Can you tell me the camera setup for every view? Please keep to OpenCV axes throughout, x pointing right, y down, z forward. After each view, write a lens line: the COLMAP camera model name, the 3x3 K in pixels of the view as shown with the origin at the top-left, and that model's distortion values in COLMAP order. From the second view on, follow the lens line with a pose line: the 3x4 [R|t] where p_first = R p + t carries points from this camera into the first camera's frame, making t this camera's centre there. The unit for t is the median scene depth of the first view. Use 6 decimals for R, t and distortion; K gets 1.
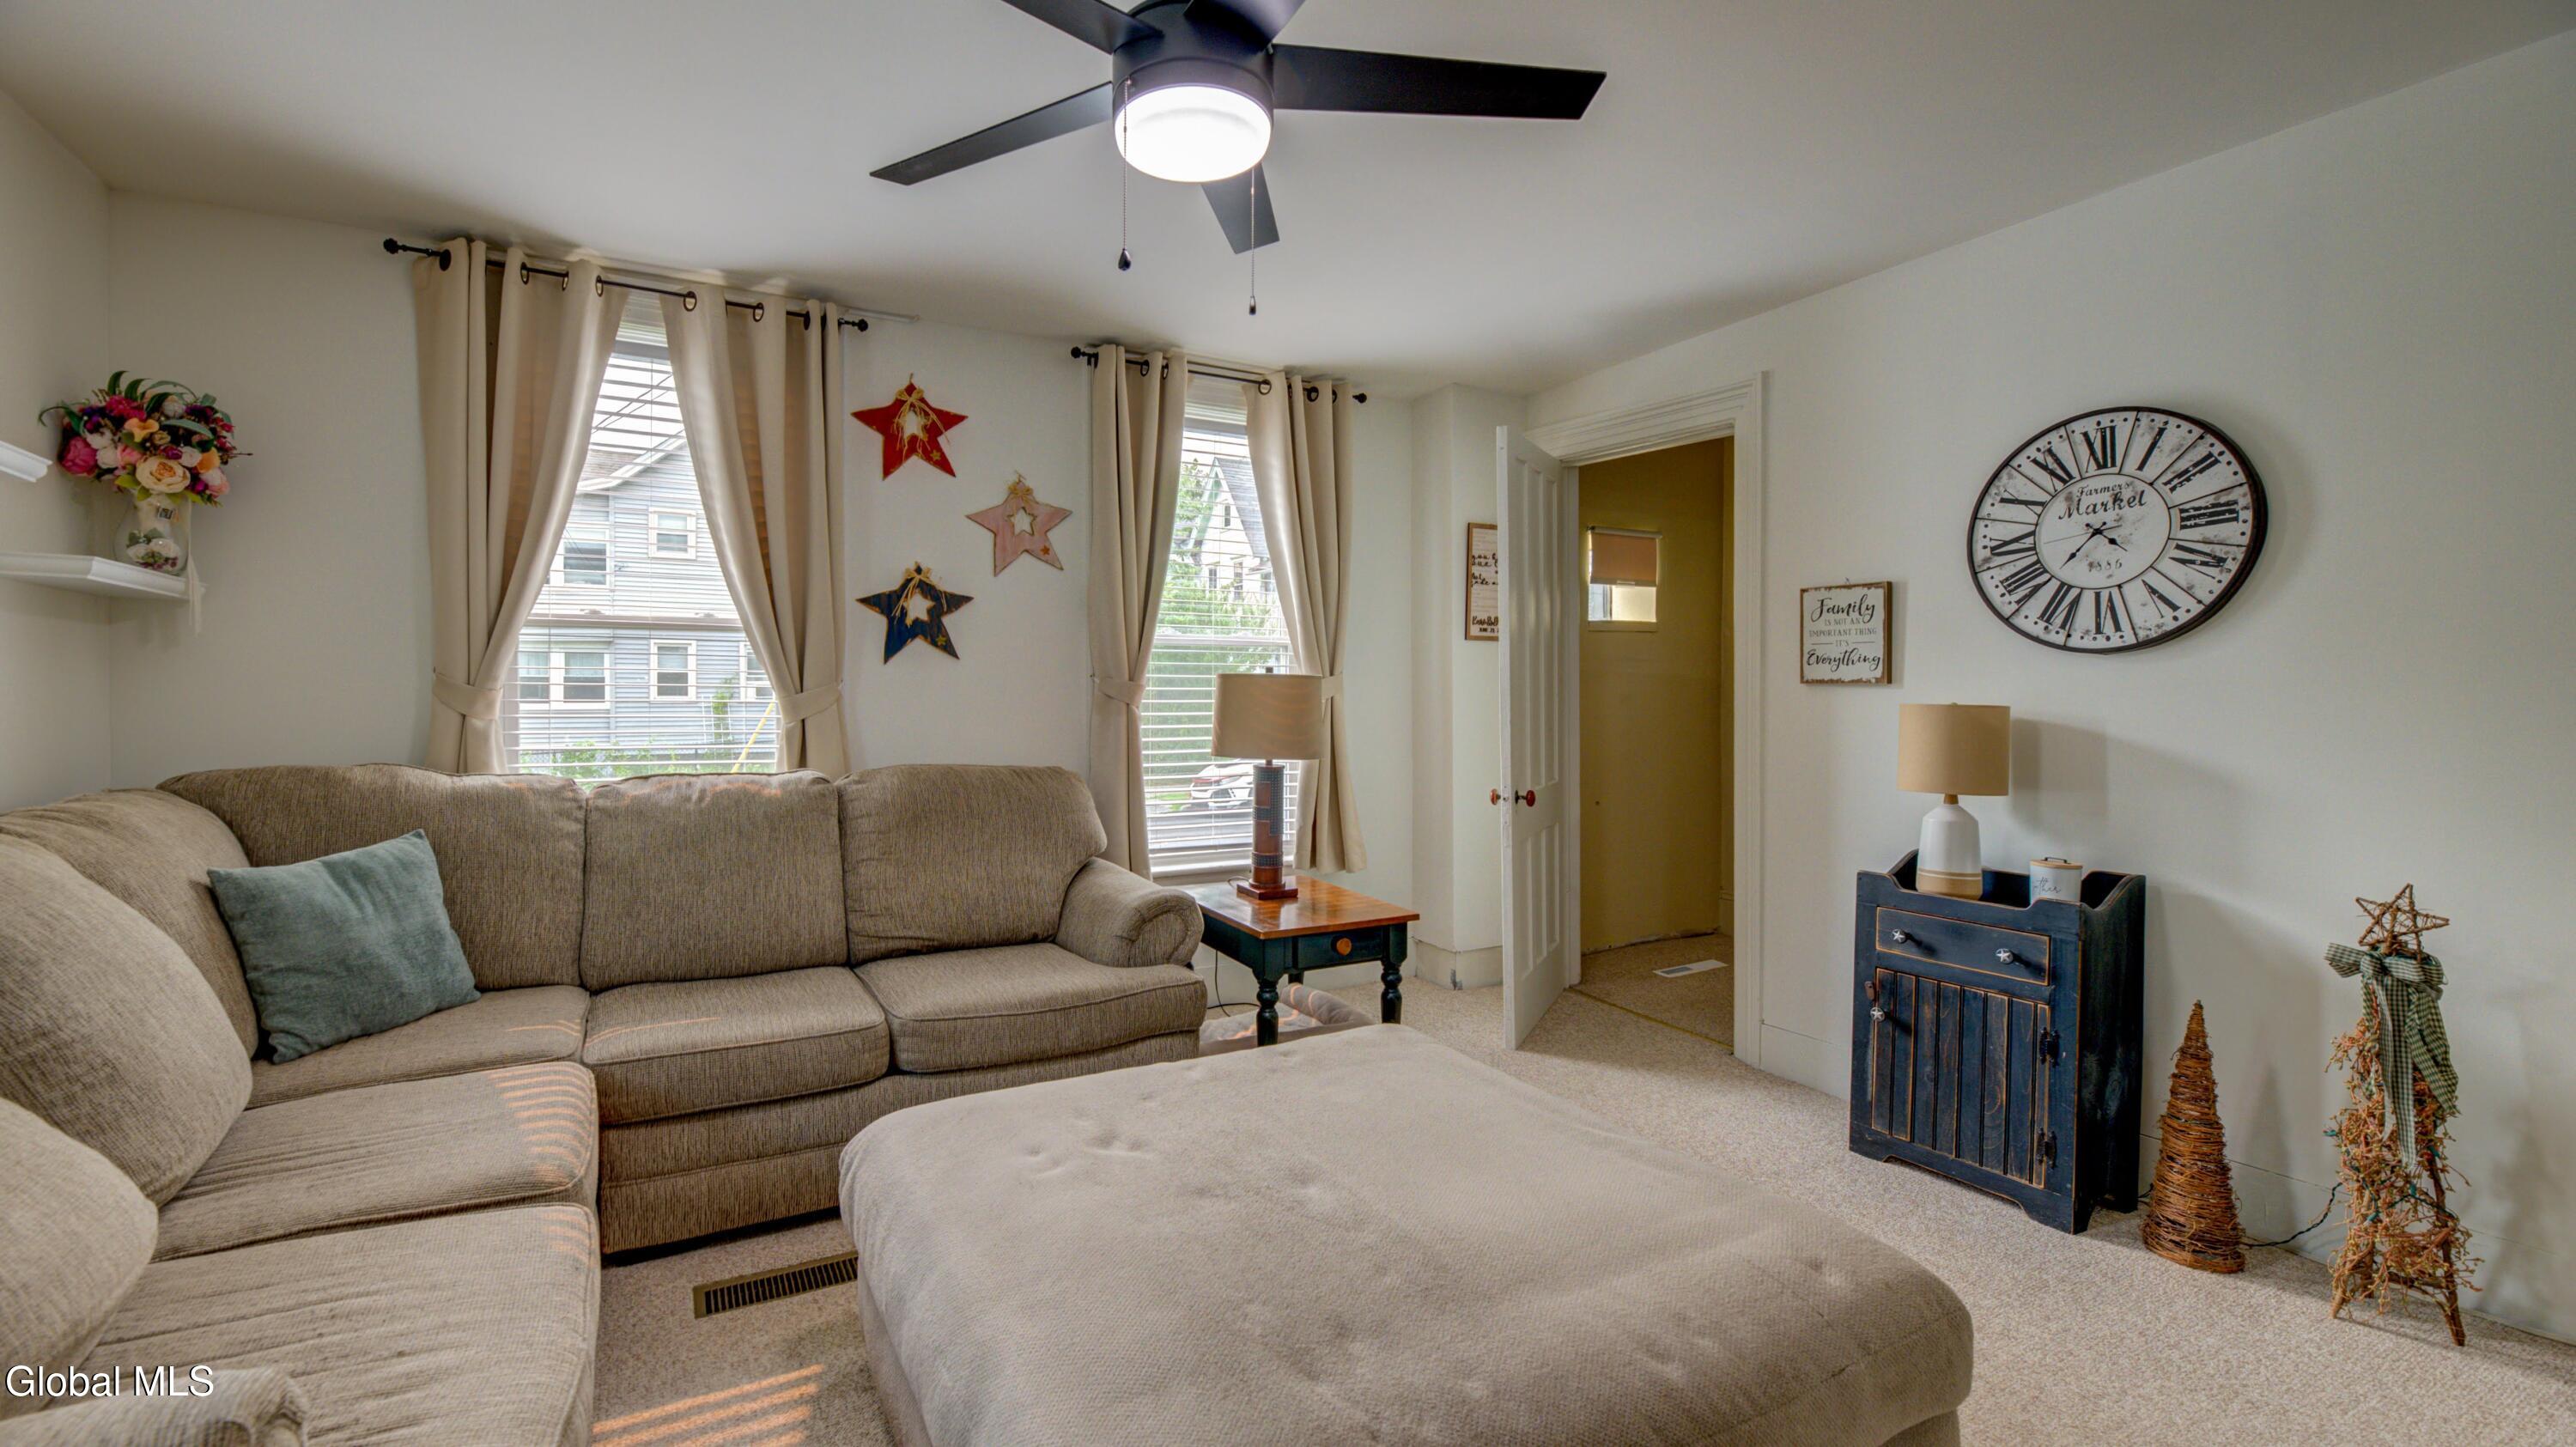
lens RADIAL K [[1048.3, 0, 1281.0], [0, 1048.3, 704.6], [0, 0, 1]] dist [0.003315, -0.000150]
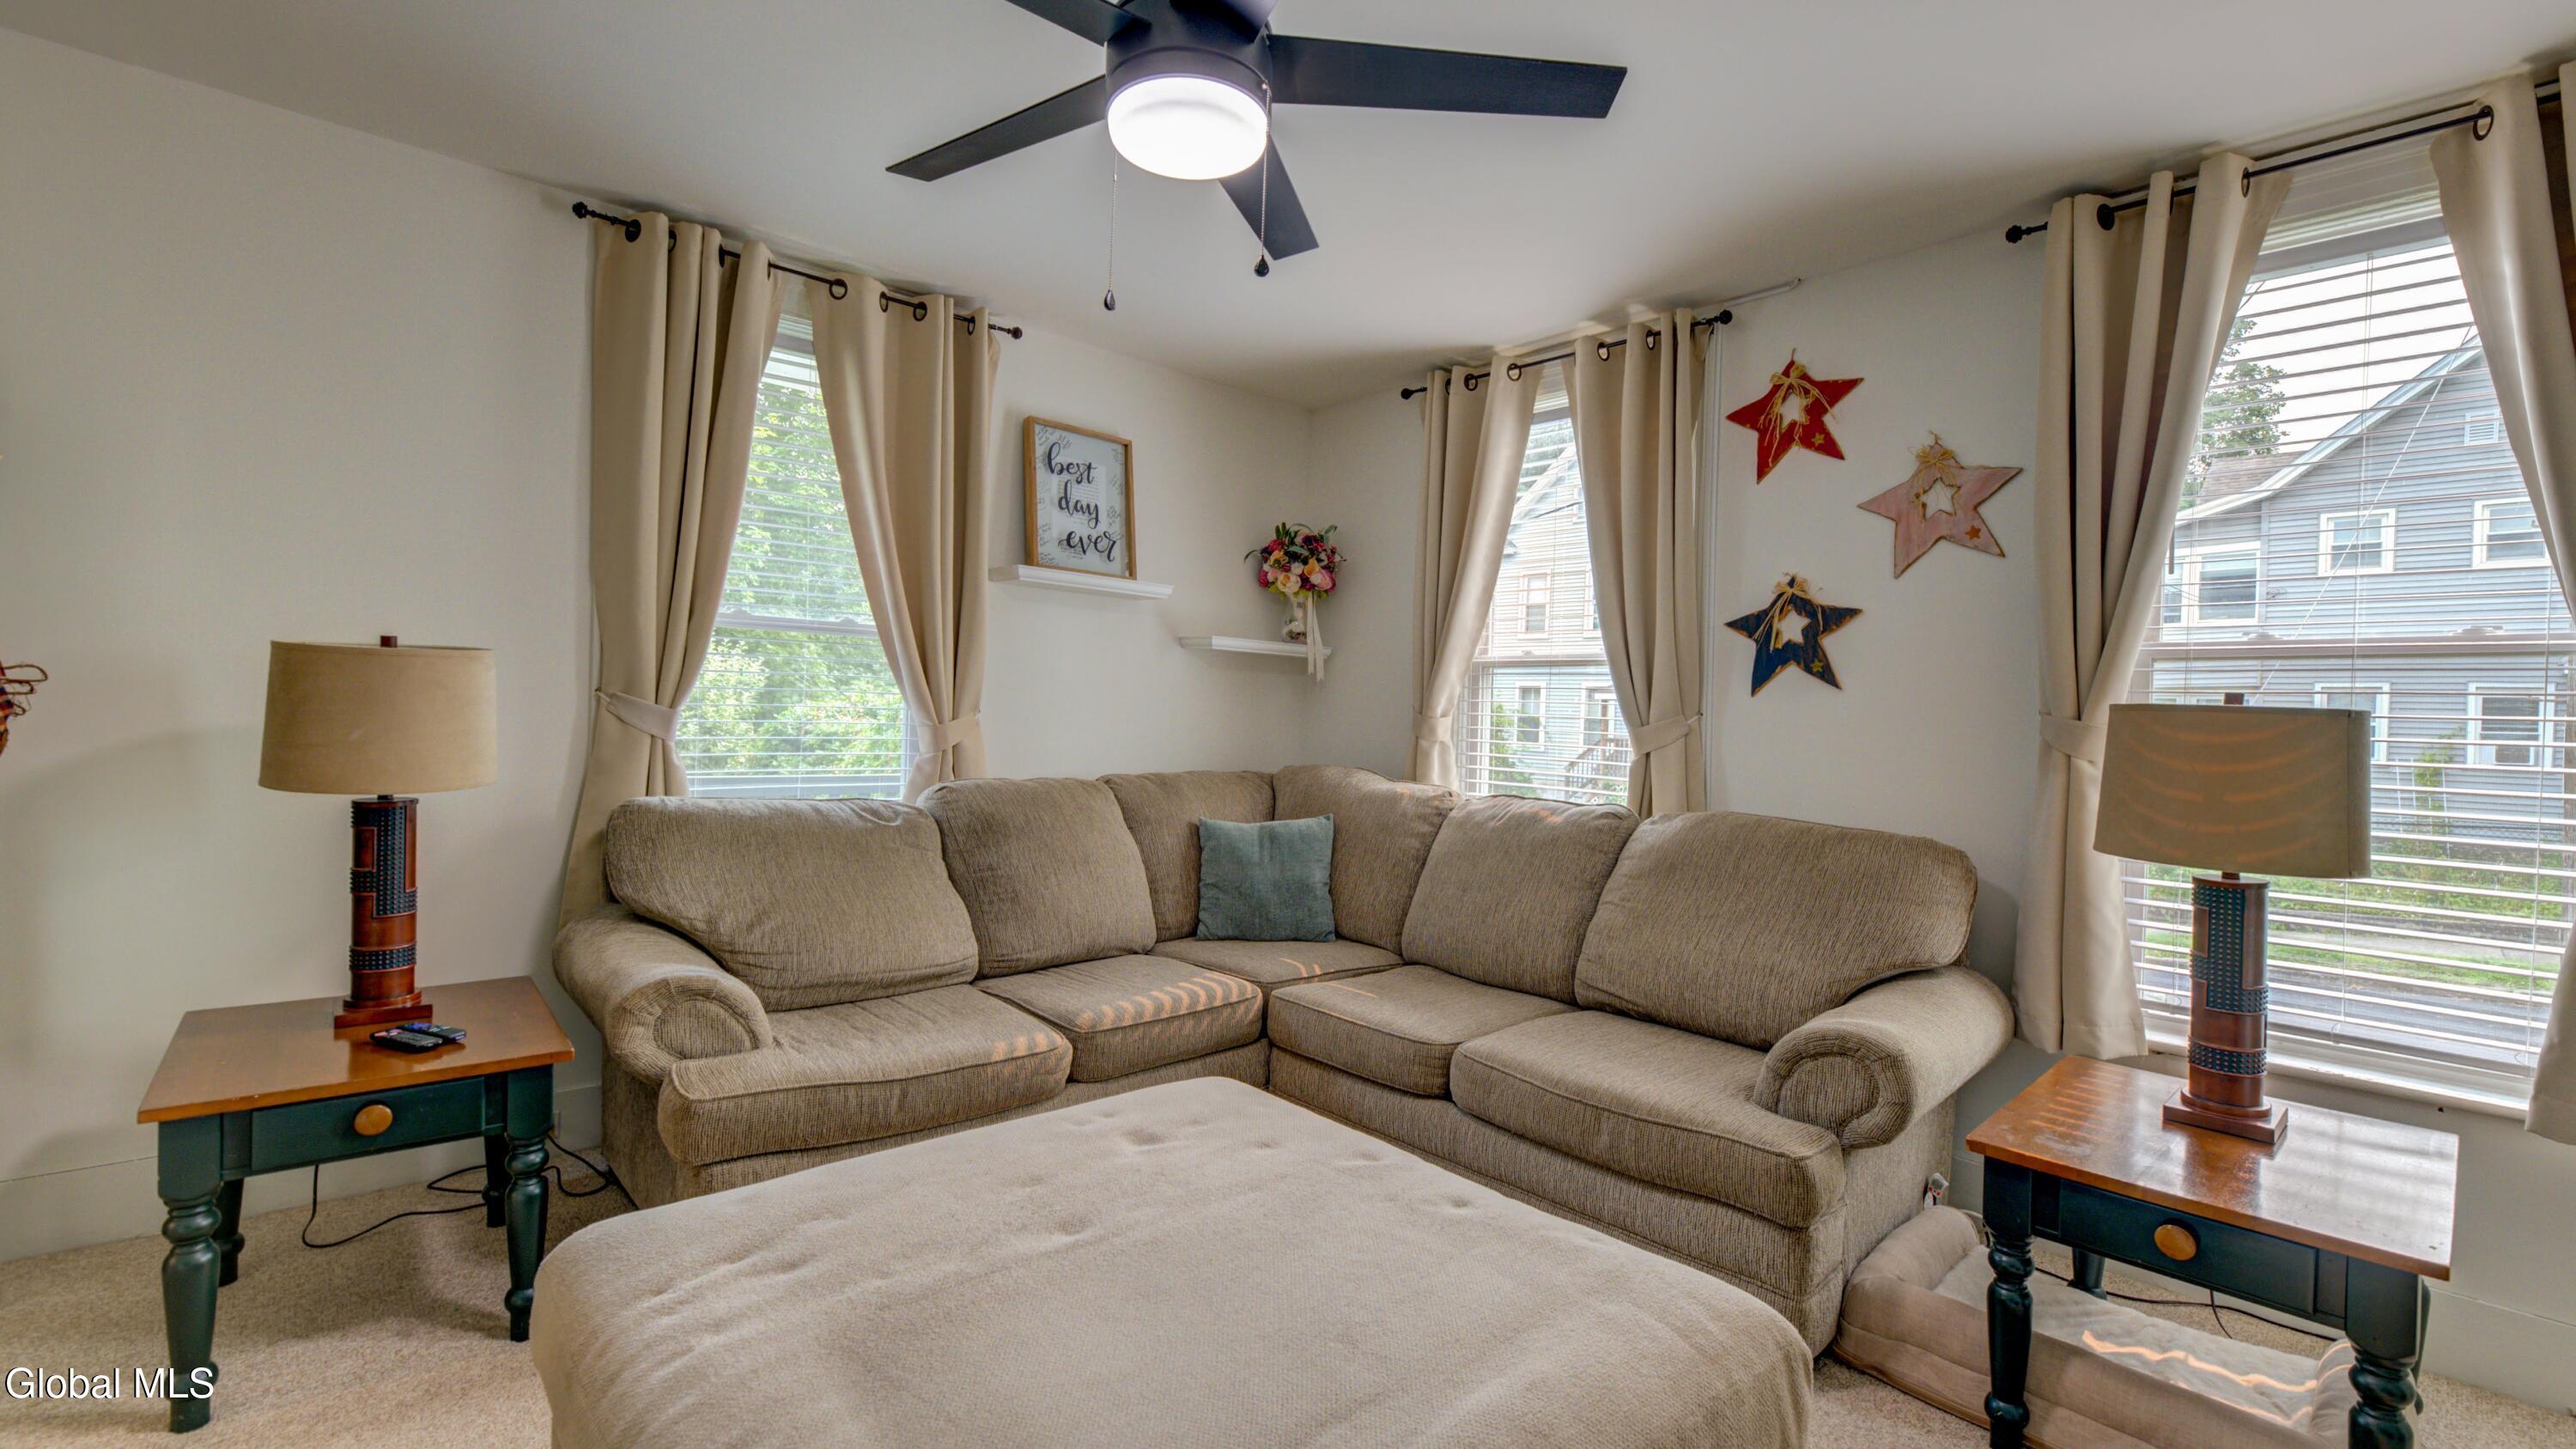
lens RADIAL K [[1150.4, 0, 1281.8], [0, 1150.4, 732.0], [0, 0, 1]] dist [-0.001487, -0.000713]
pose [[0.218595, 0.017547, -0.975658, 0.458329], [-0.042284, 0.999070, 0.008494, -0.000510], [0.974899, 0.039398, 0.219133, 0.411095]]
